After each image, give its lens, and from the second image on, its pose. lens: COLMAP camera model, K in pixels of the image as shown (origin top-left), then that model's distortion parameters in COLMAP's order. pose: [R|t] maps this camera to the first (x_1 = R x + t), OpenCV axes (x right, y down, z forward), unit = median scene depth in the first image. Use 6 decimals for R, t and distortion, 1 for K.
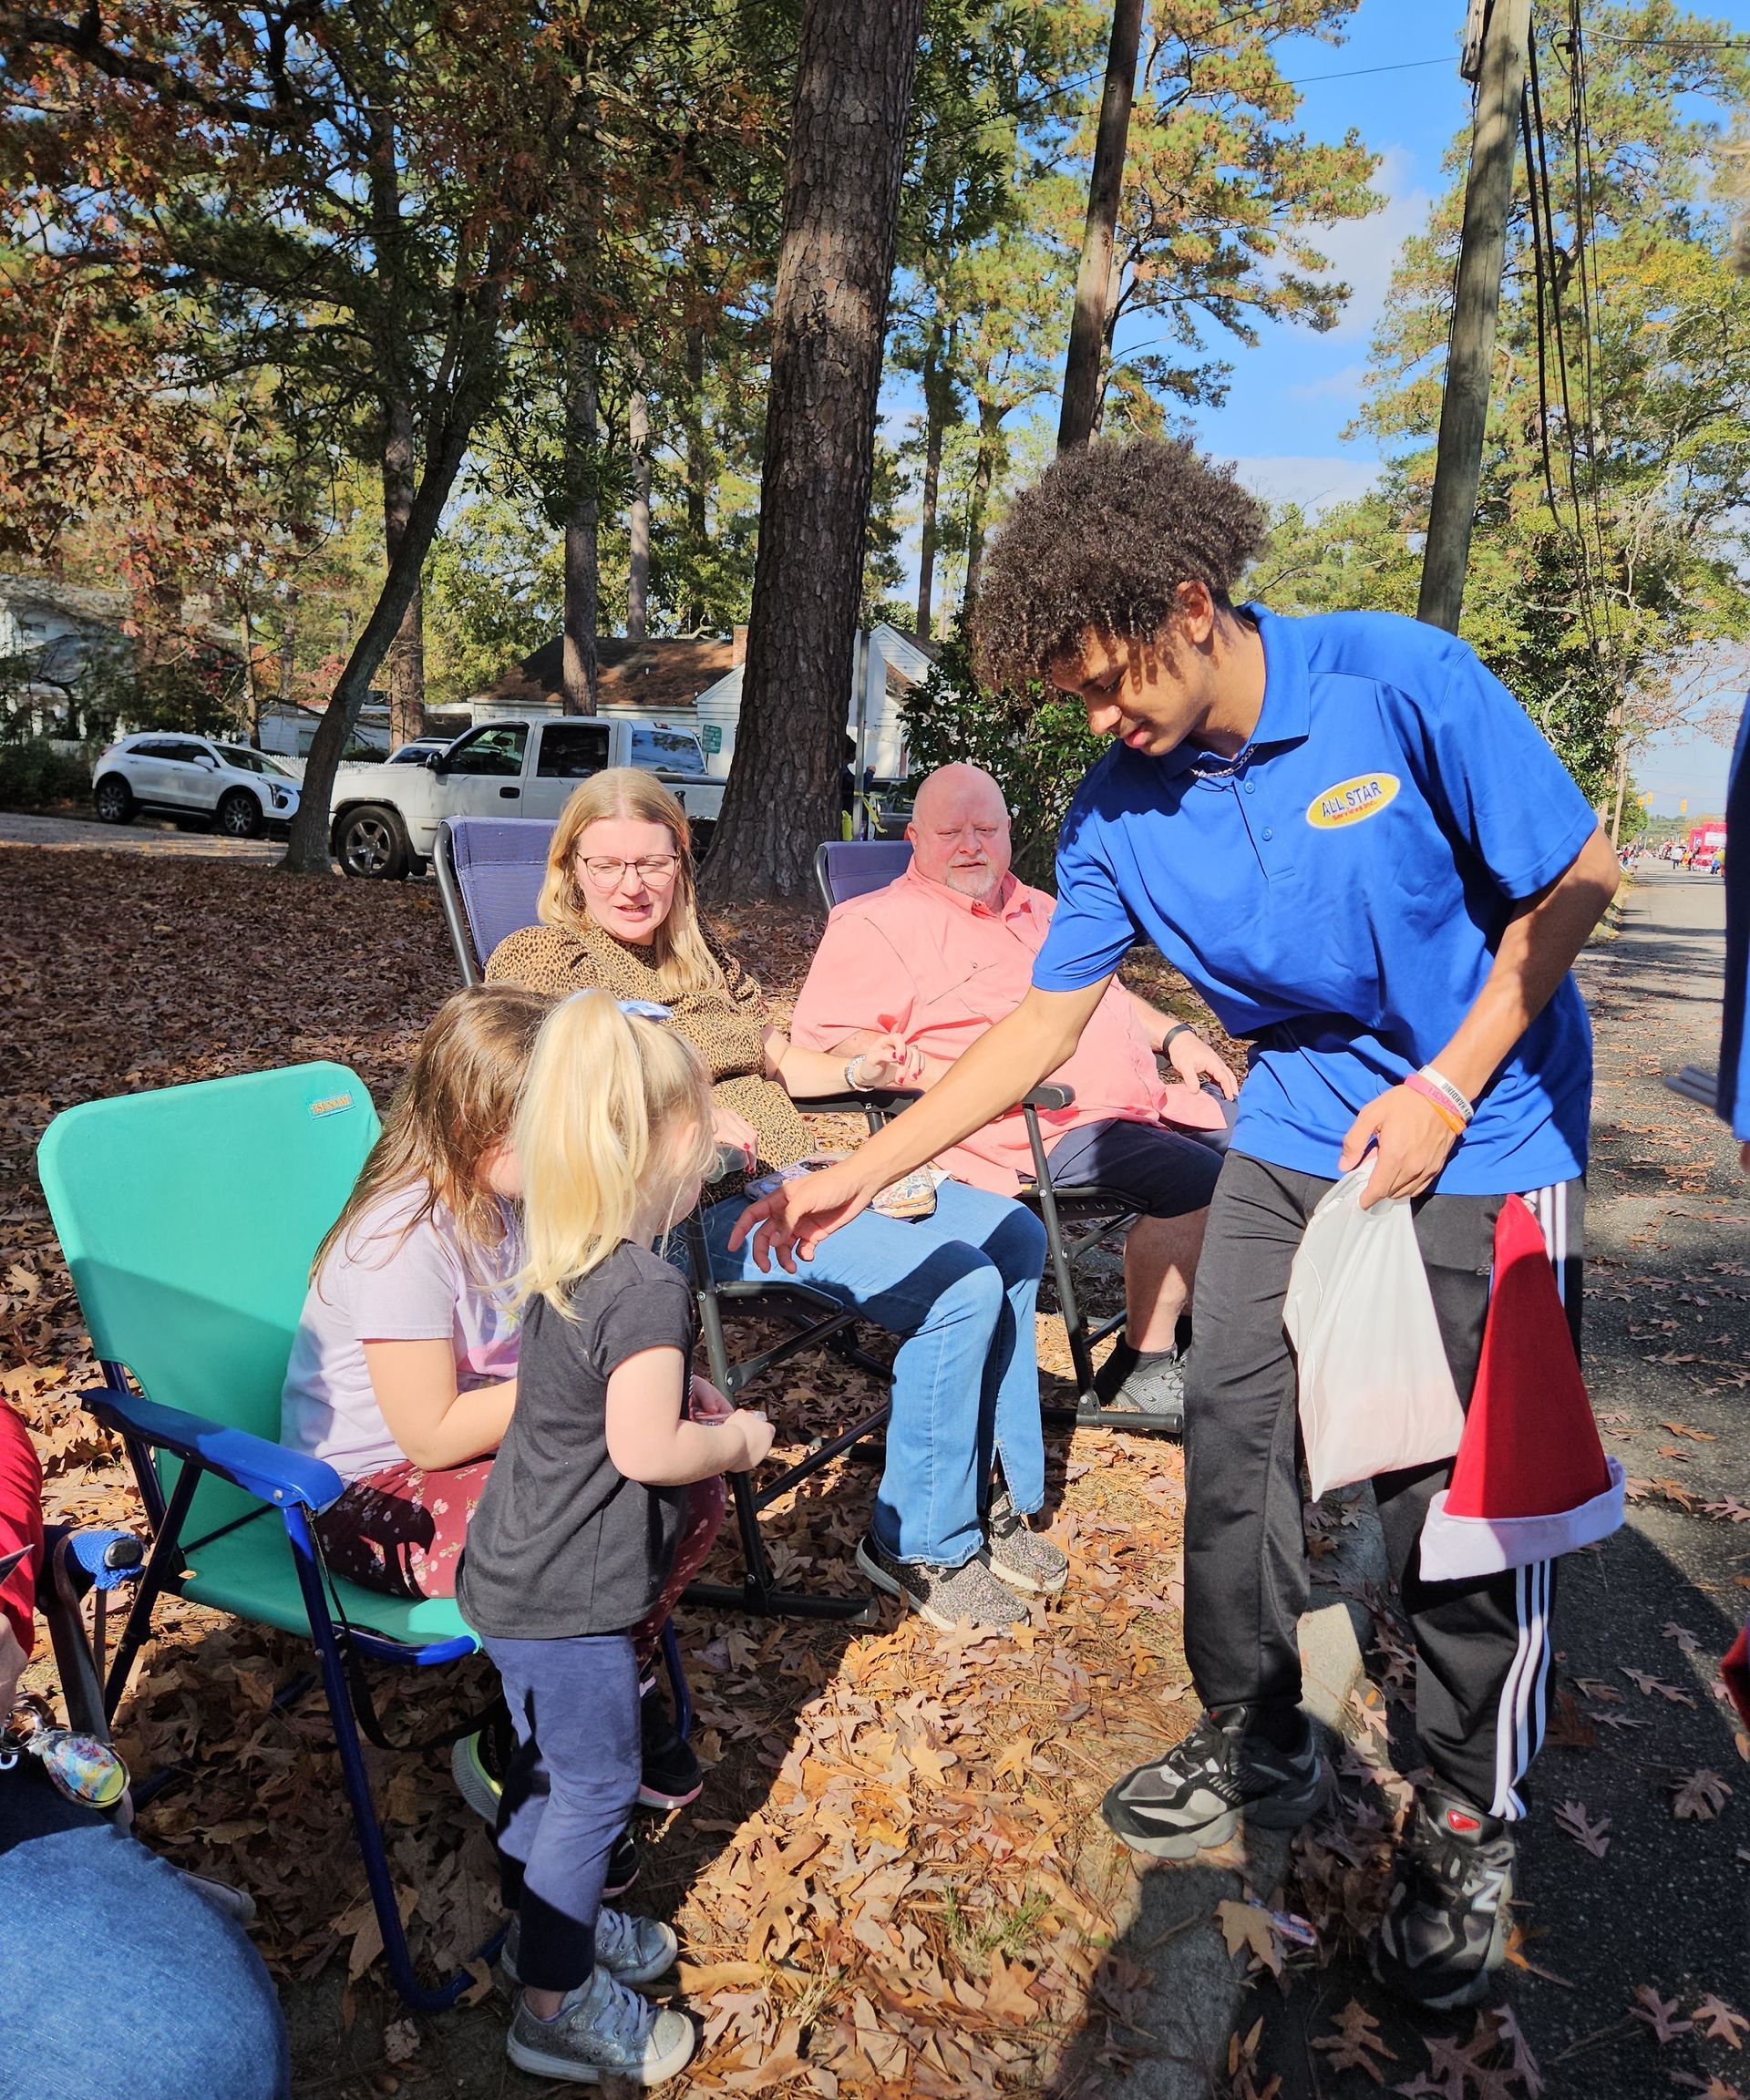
lens RADIAL K [[1454.3, 0, 897.3], [0, 1454.3, 1030.6], [0, 0, 1]] dist [0.076525, -0.055185]
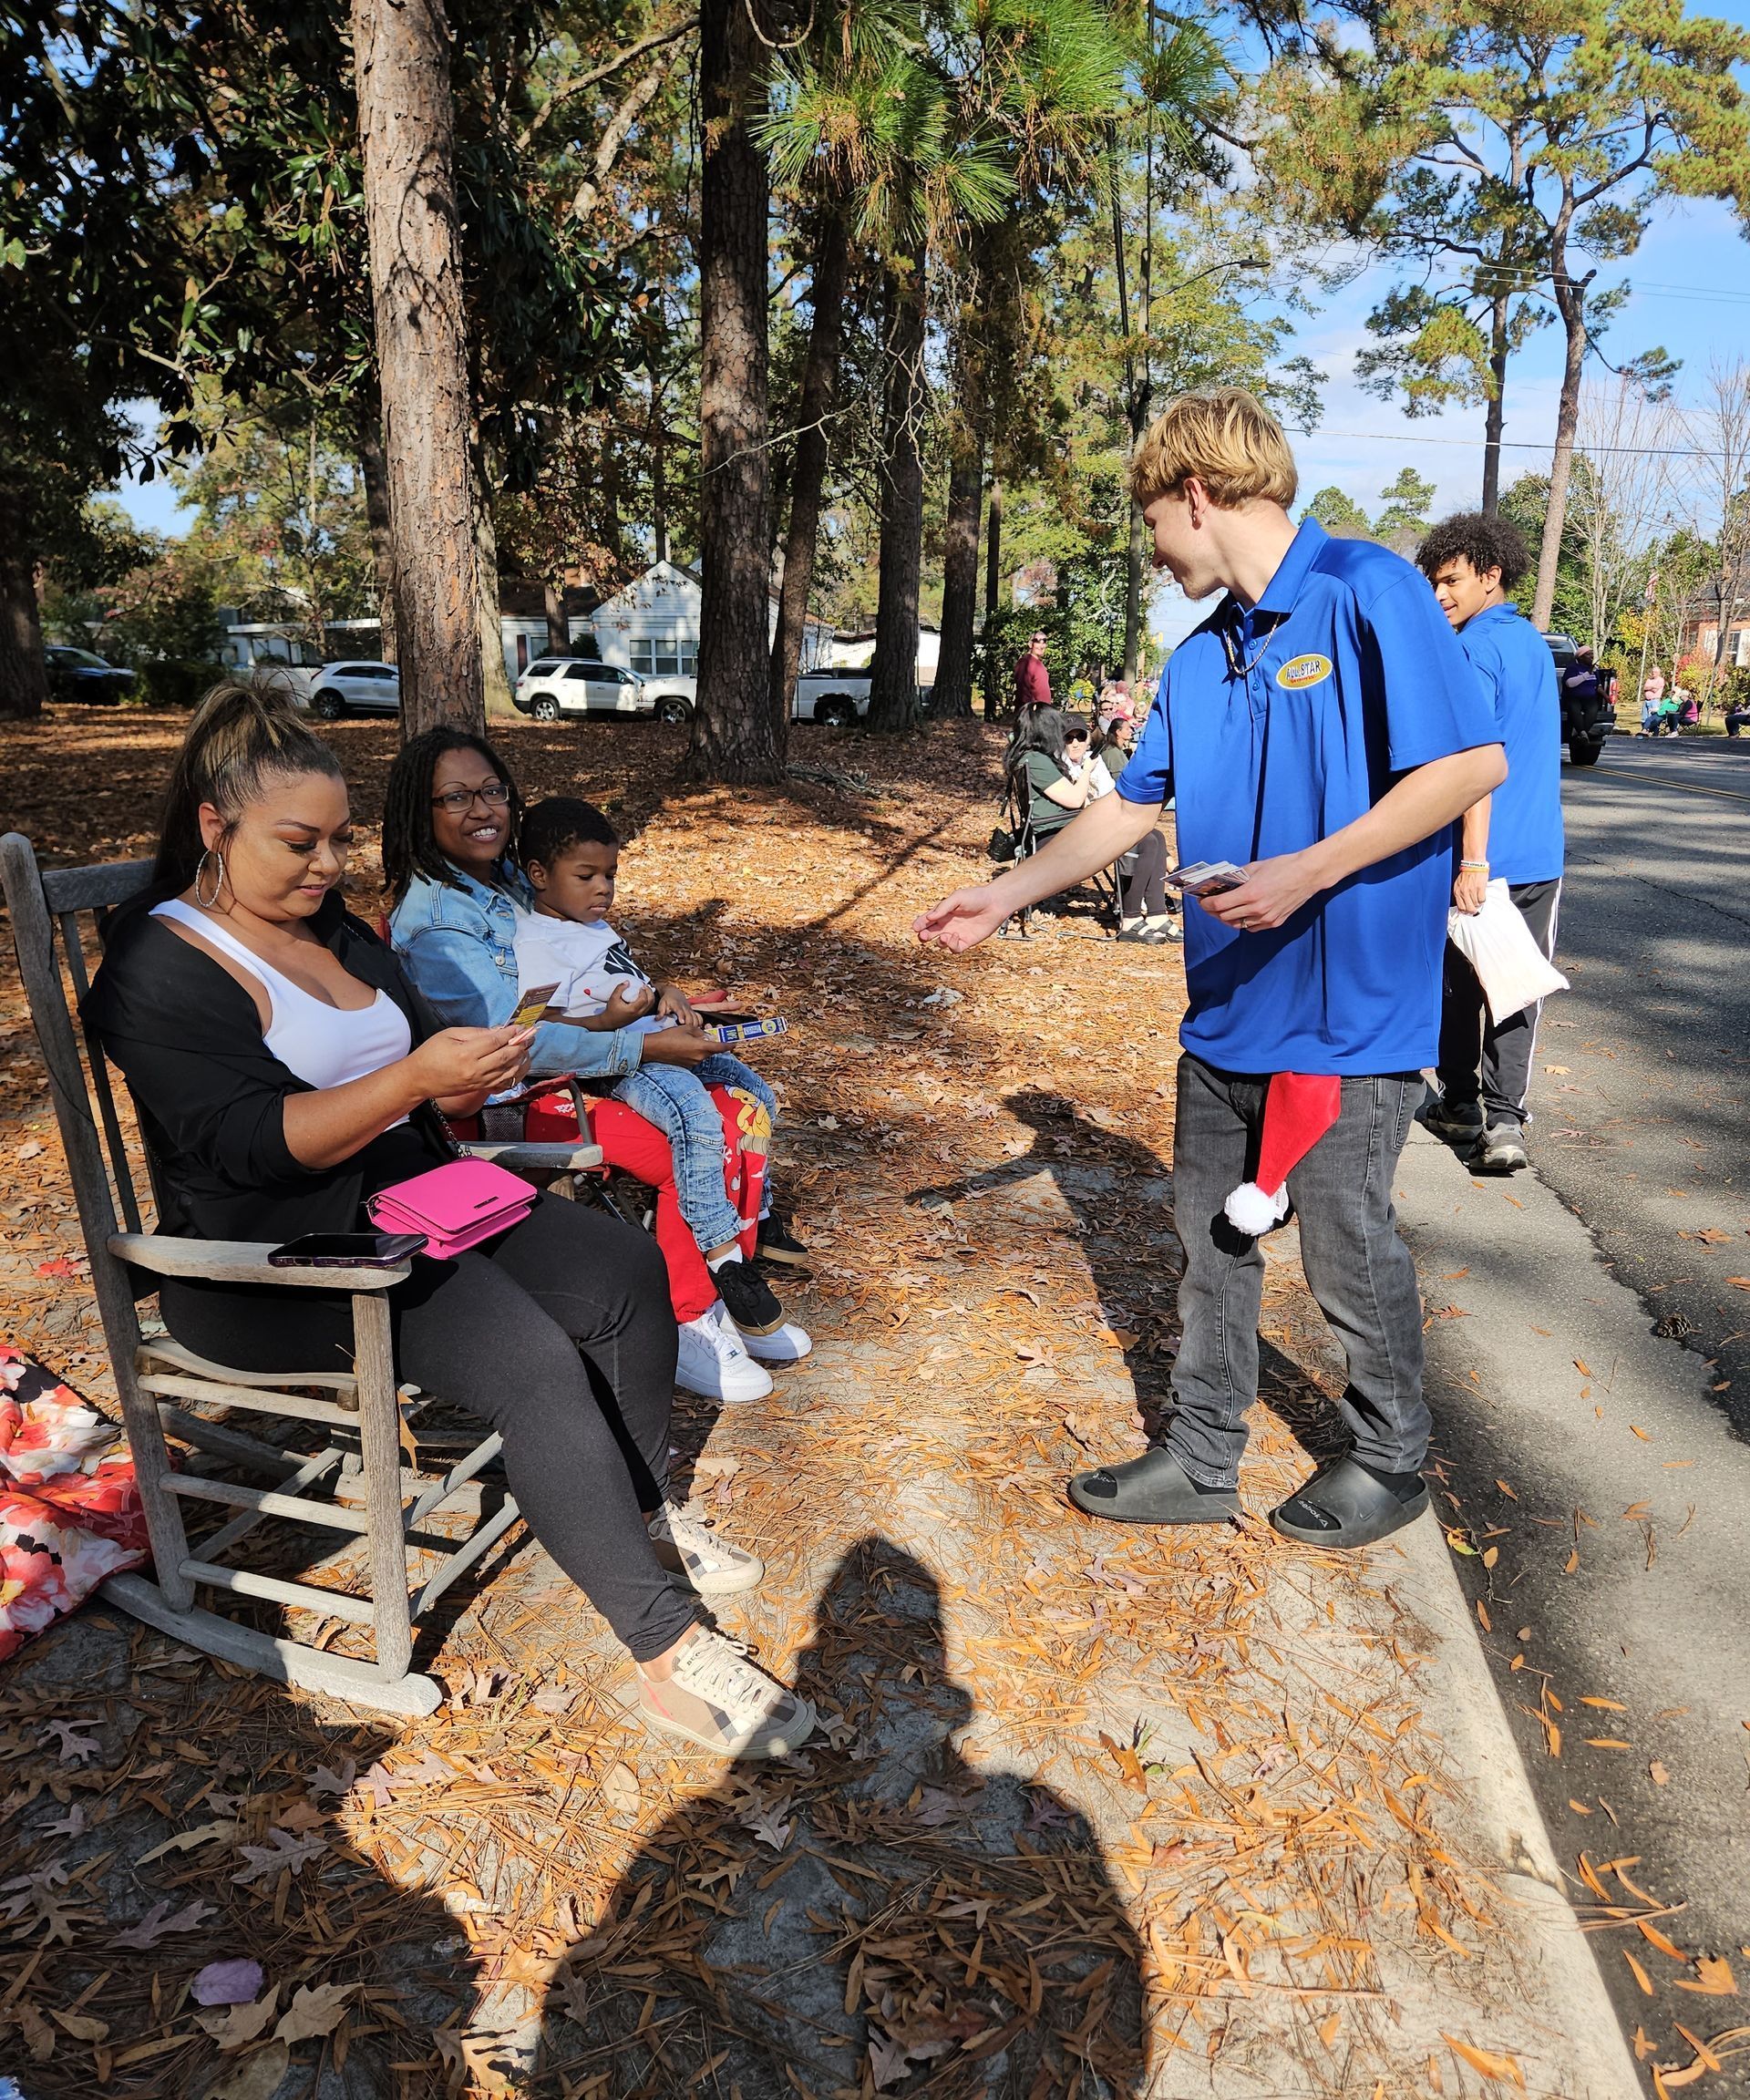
lens RADIAL K [[1638.8, 0, 861.0], [0, 1638.8, 1077.7], [0, 0, 1]] dist [0.087096, -0.060865]
pose [[0.954407, -0.122264, 0.272321, -0.316494], [0.095790, 0.989468, 0.108523, 0.066494], [-0.282721, -0.077489, 0.956067, -0.579456]]
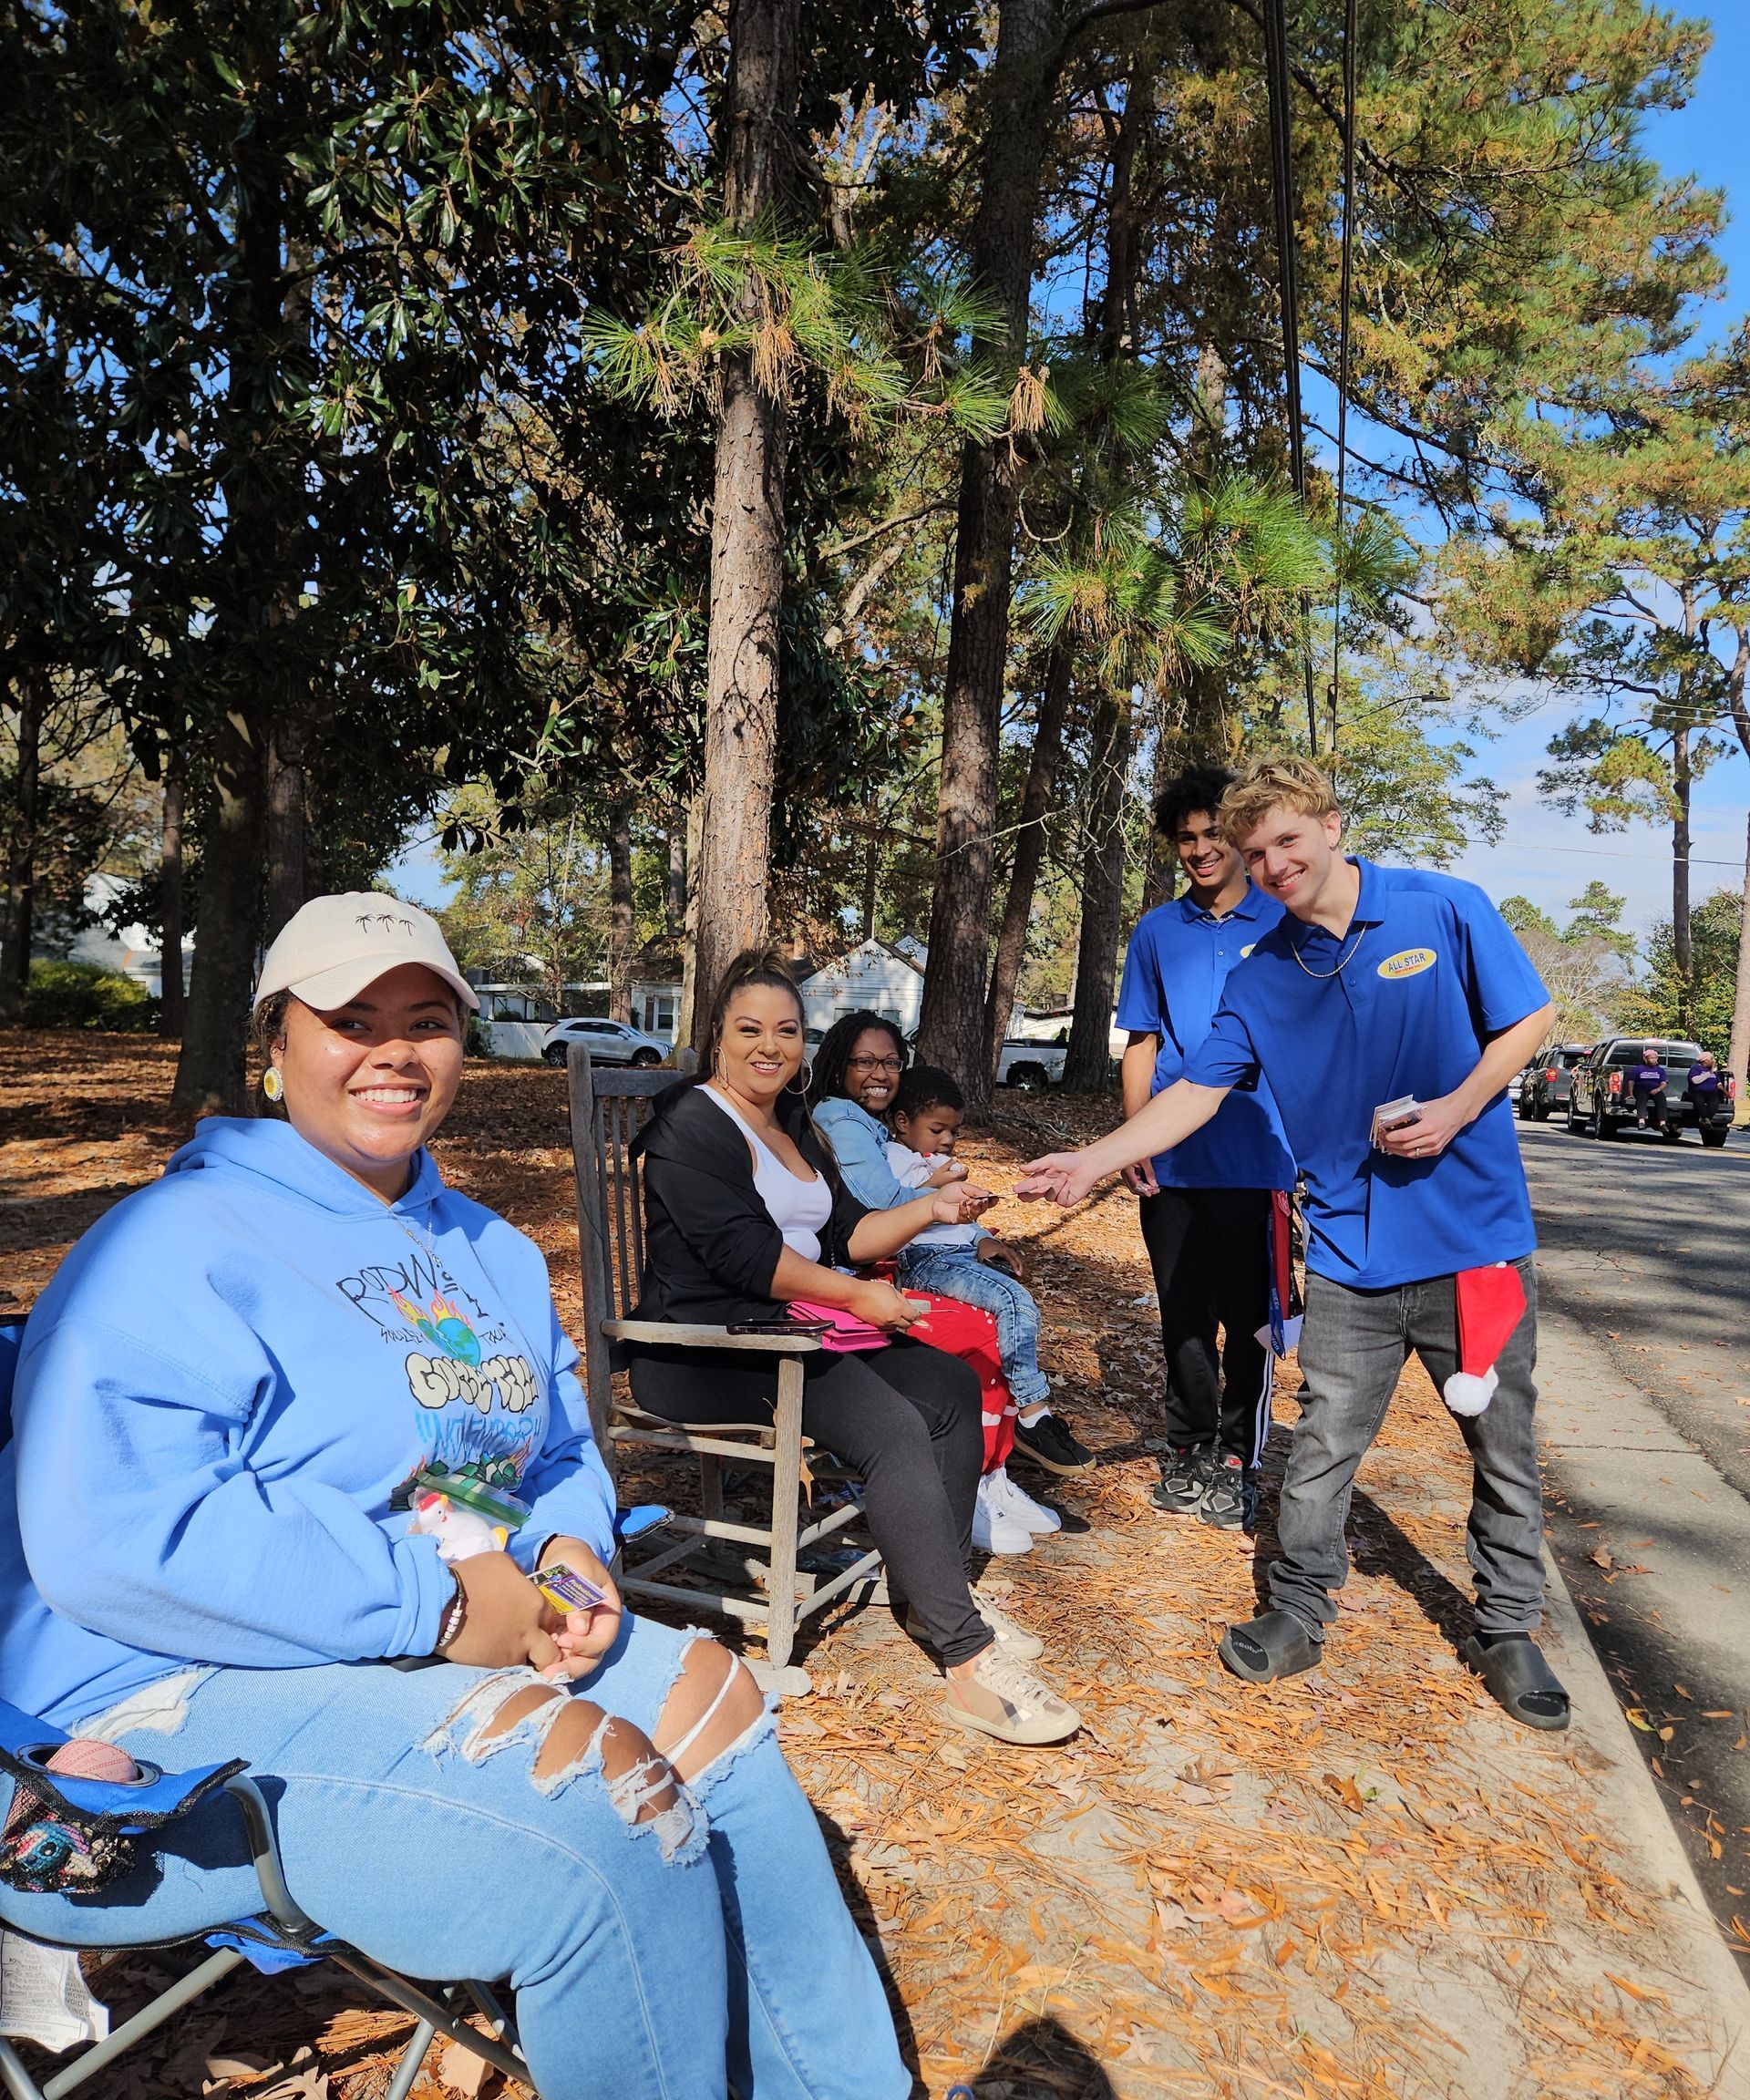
lens RADIAL K [[1636.2, 0, 875.0], [0, 1636.2, 1050.0], [0, 0, 1]] dist [0.127574, -0.102598]
pose [[0.981050, -0.014444, 0.193214, -0.329245], [0.041475, 0.989758, -0.136599, 0.074589], [-0.189262, 0.142024, 0.971601, -0.601493]]
